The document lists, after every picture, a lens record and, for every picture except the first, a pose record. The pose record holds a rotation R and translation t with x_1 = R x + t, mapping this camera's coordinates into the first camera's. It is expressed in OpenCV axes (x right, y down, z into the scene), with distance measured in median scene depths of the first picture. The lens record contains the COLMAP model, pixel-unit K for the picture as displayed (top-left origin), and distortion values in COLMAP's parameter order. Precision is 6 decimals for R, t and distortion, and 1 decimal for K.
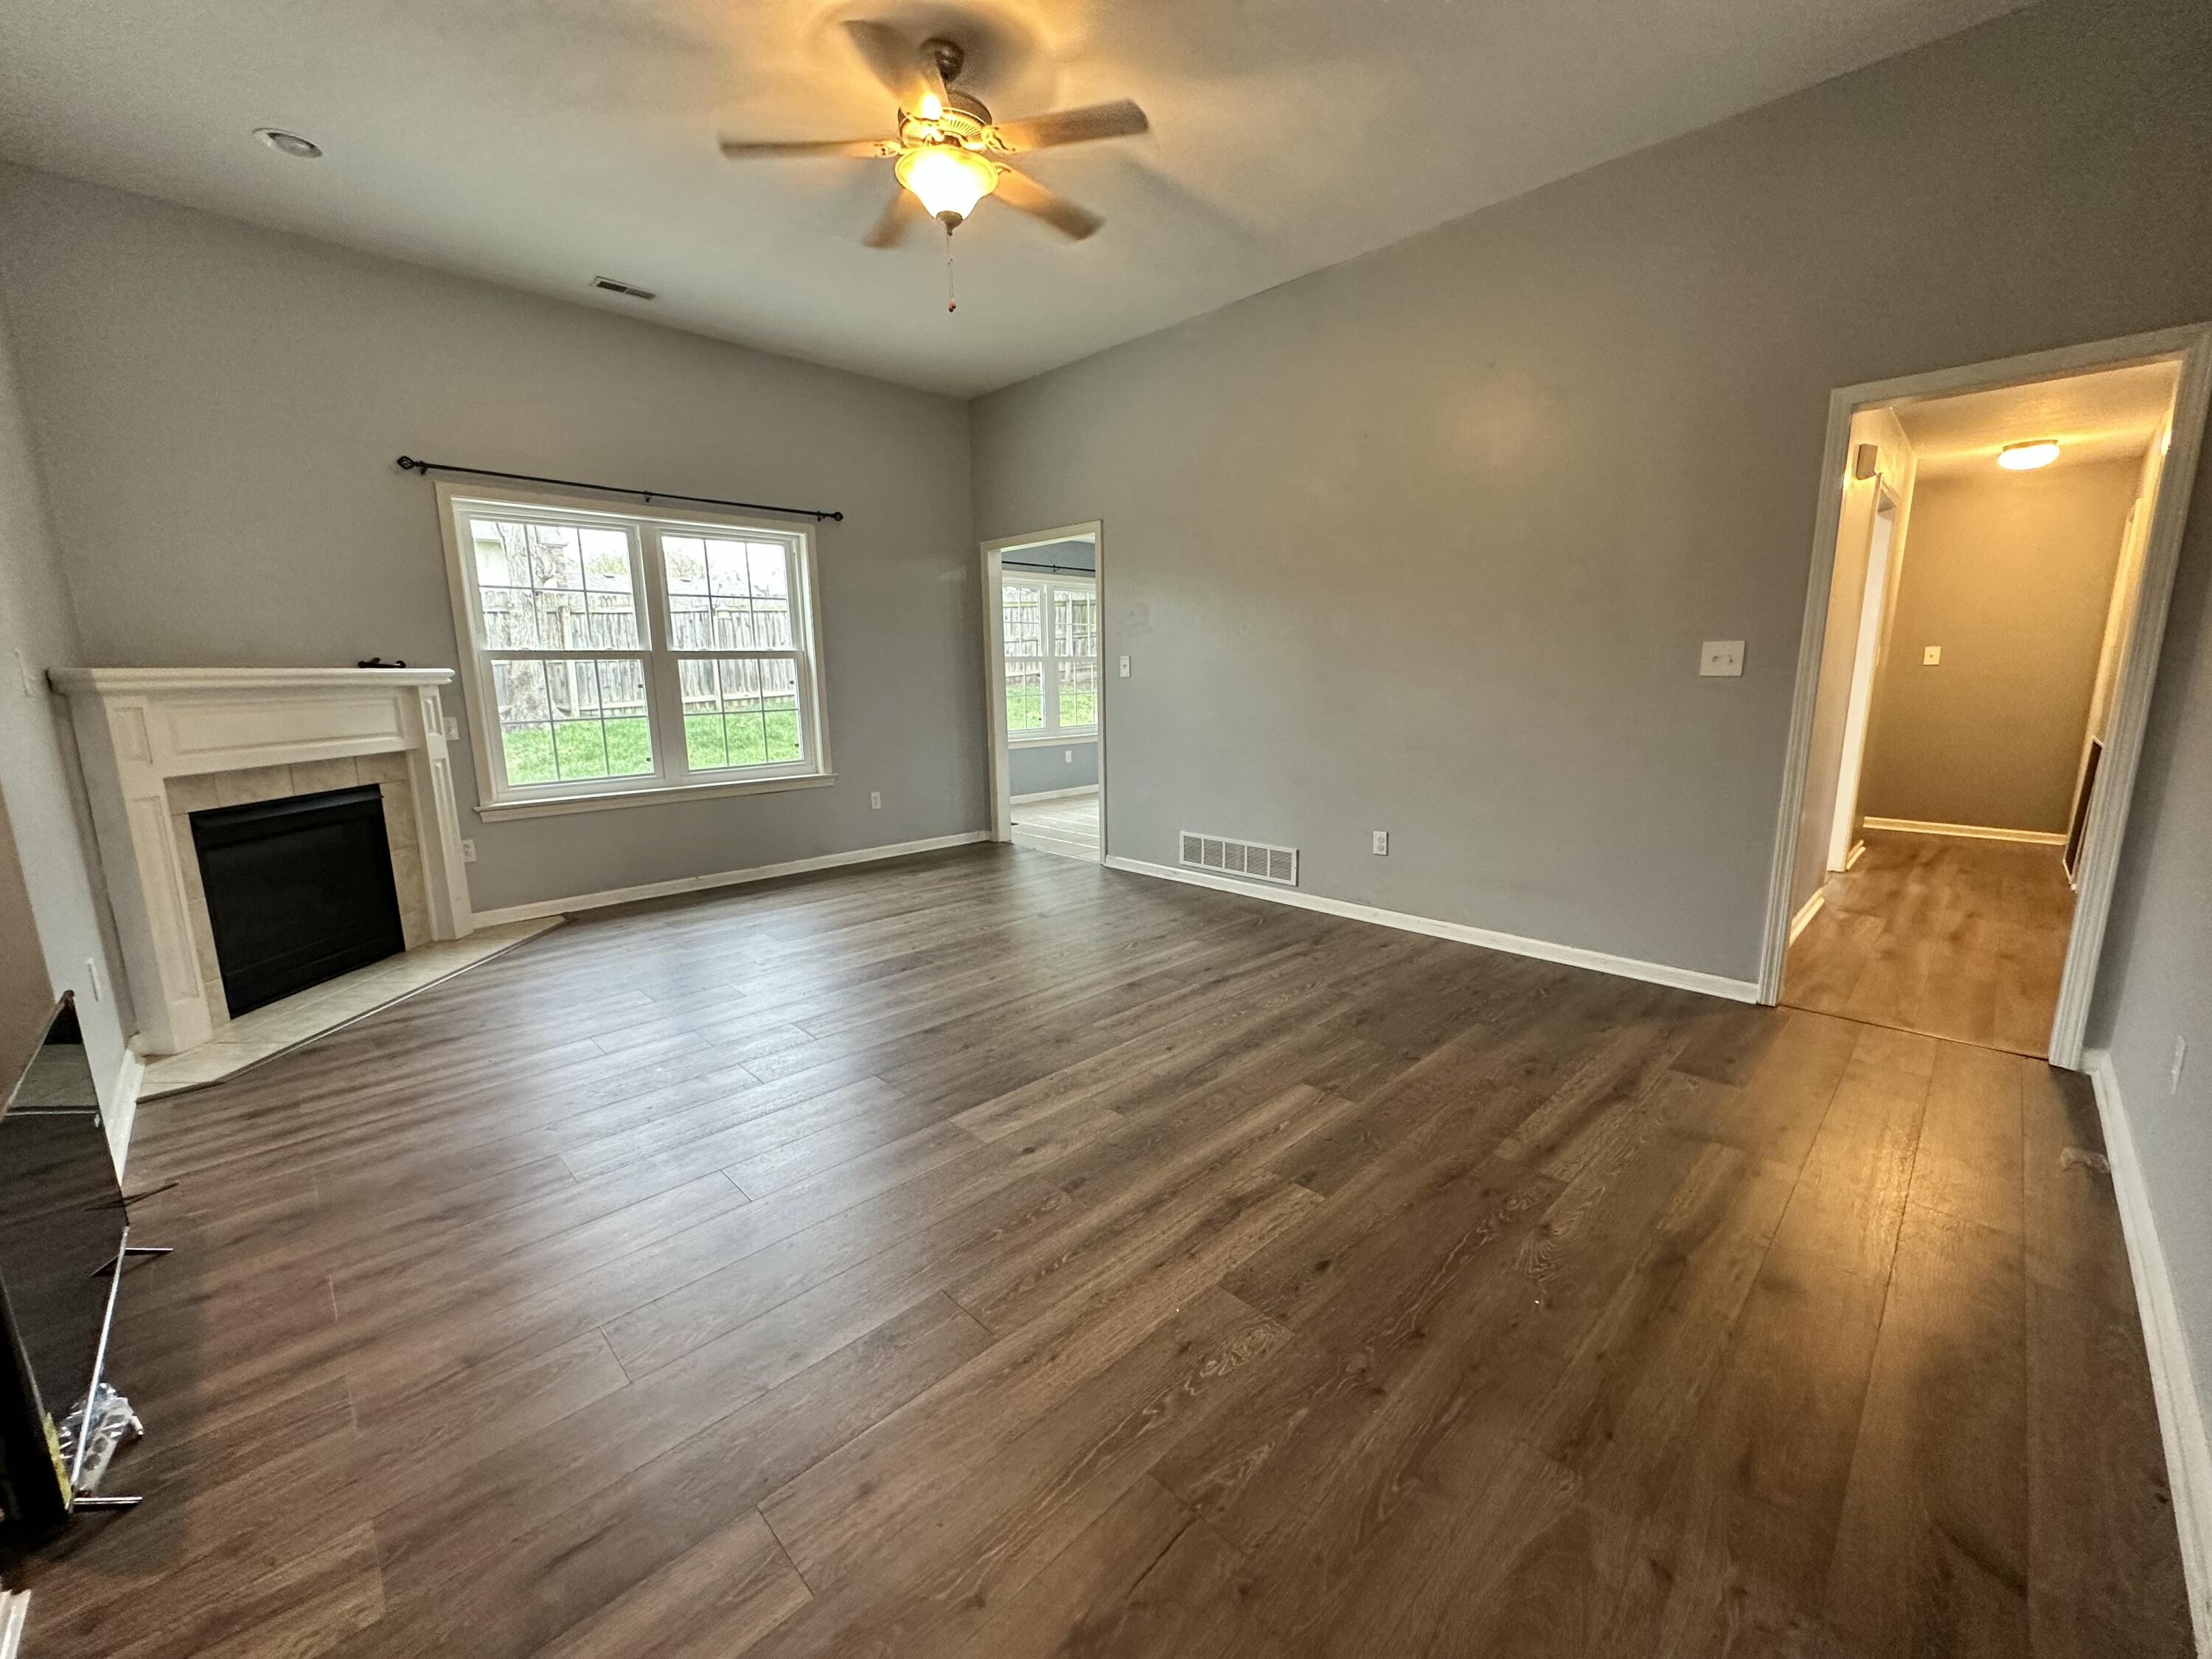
lens RADIAL K [[880.1, 0, 1106.0], [0, 880.1, 829.5], [0, 0, 1]] dist [-0.003201, 0.000209]
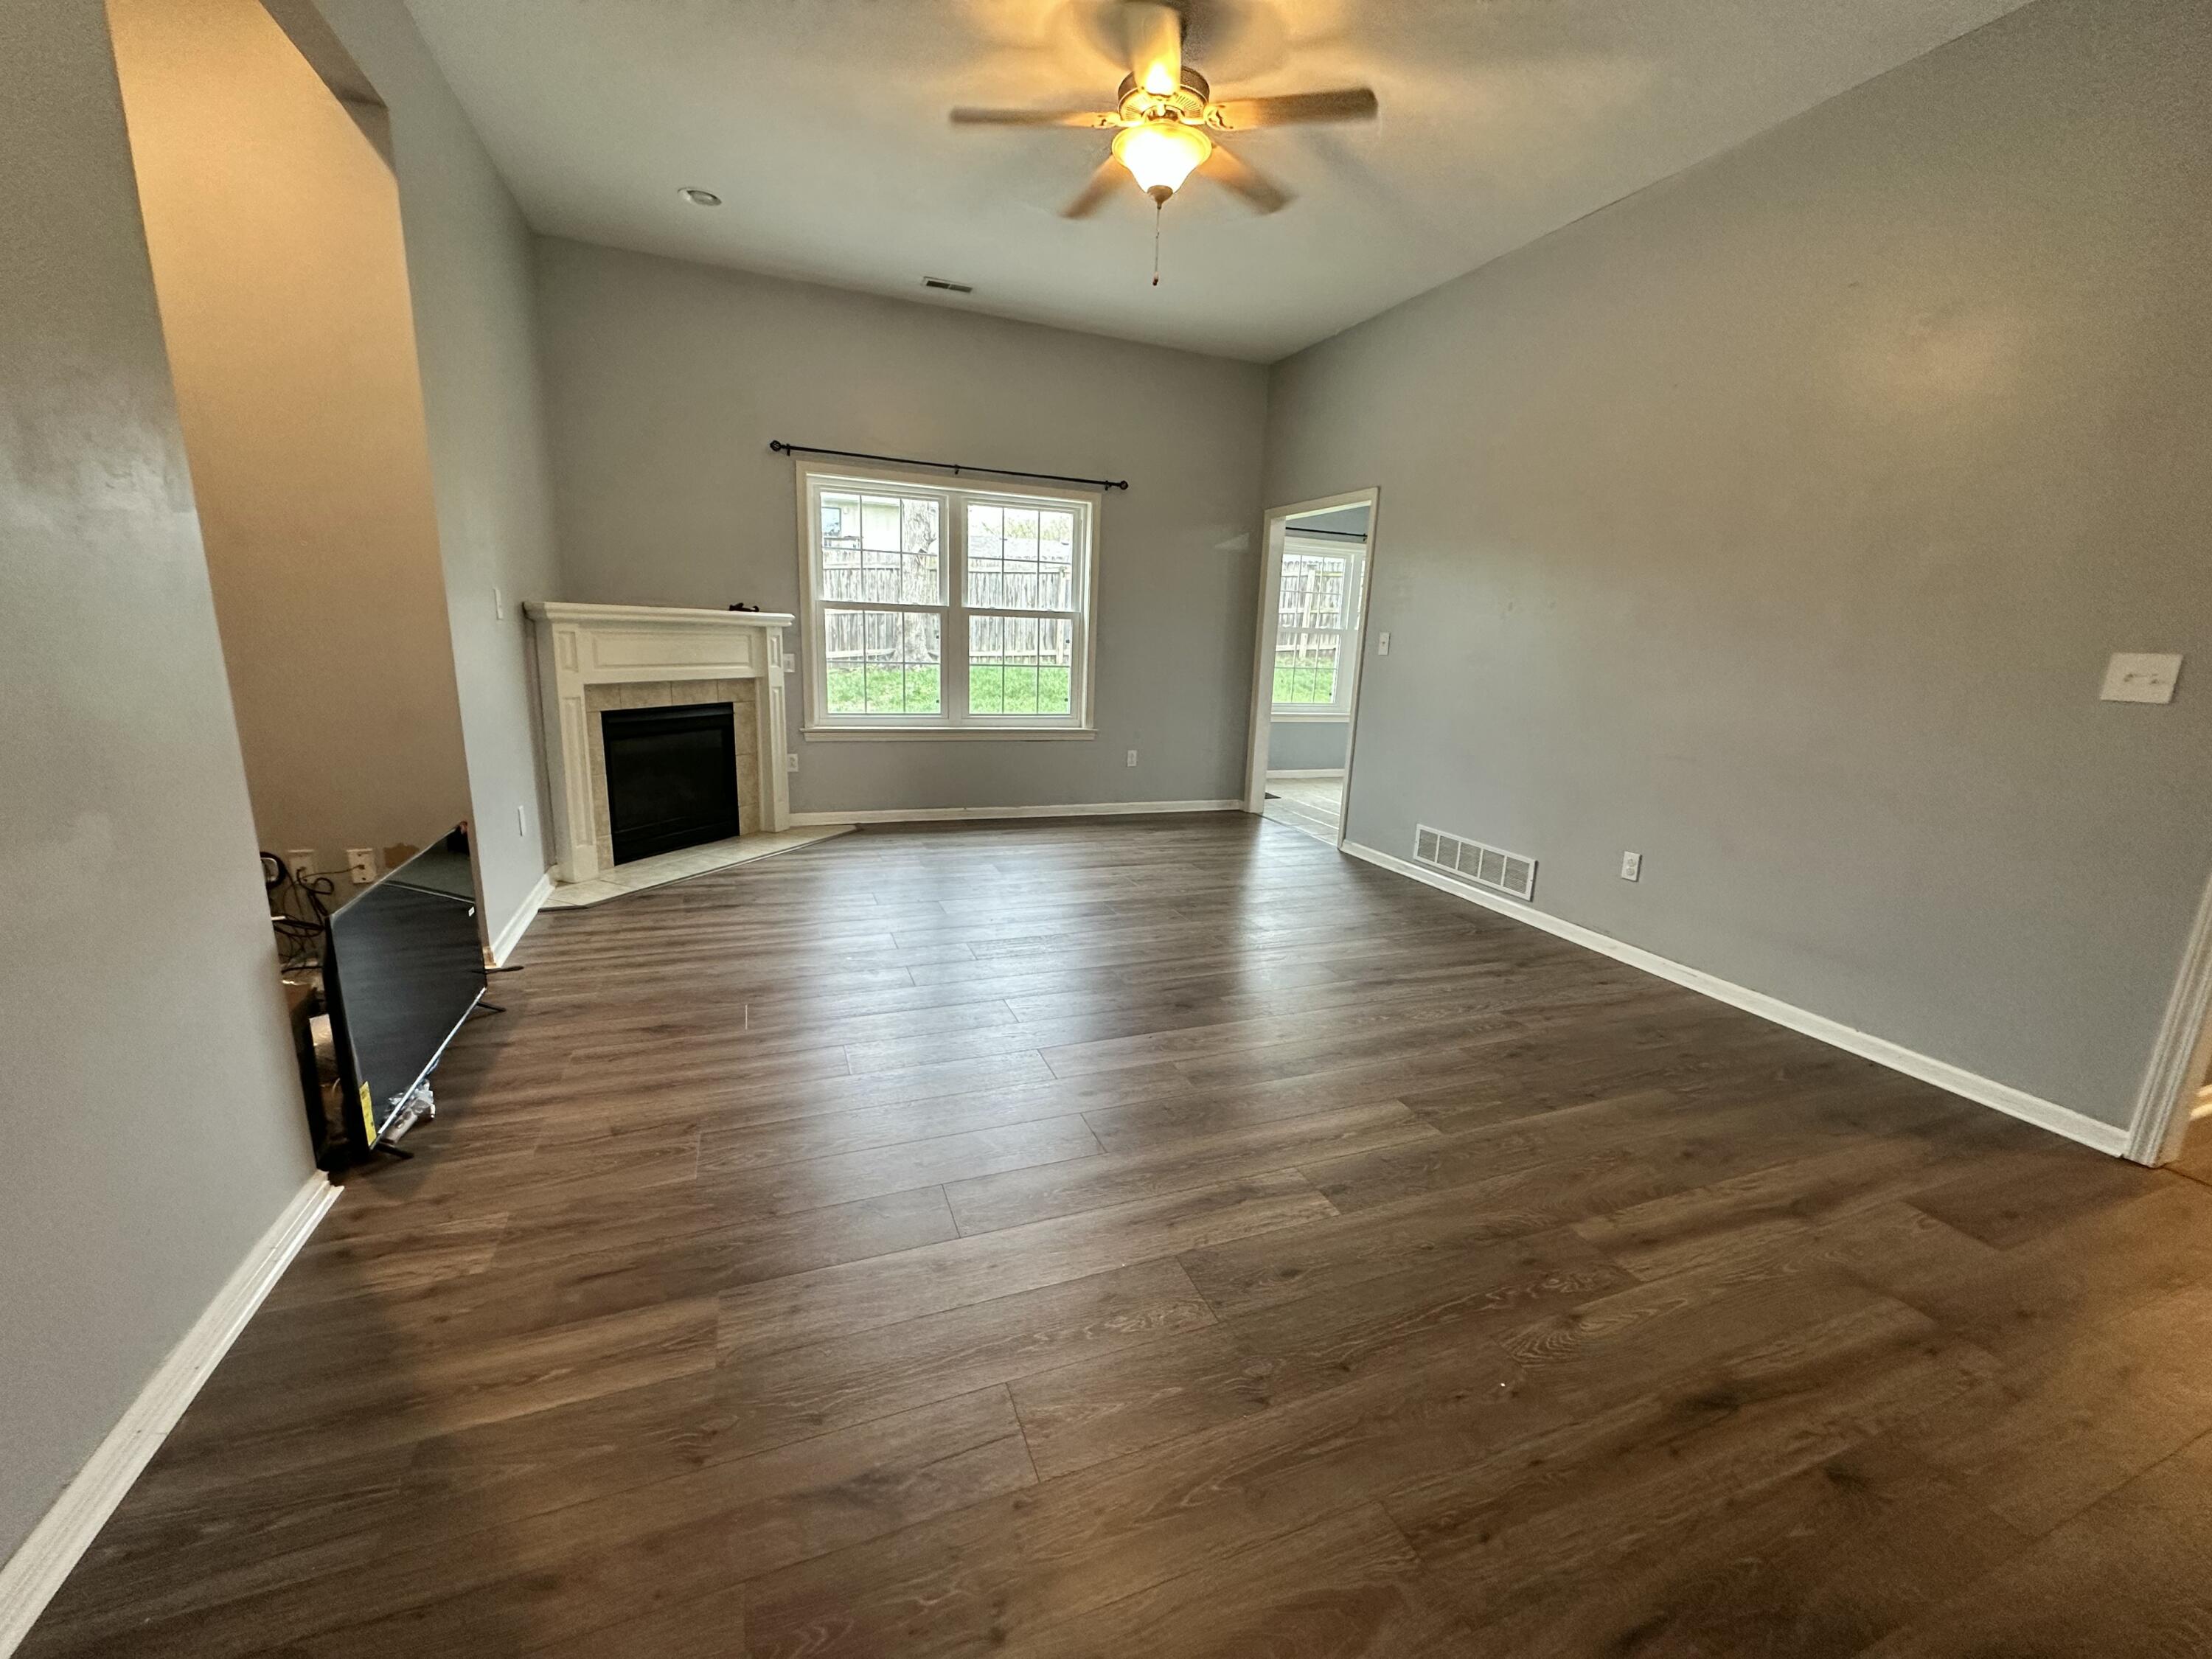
lens RADIAL K [[880.1, 0, 1106.0], [0, 880.1, 829.5], [0, 0, 1]] dist [-0.003201, 0.000209]
pose [[0.919803, 0.134140, -0.368739, 0.170044], [-0.121132, 0.990922, 0.058318, -0.009234], [0.373214, -0.008975, 0.927702, 0.015282]]
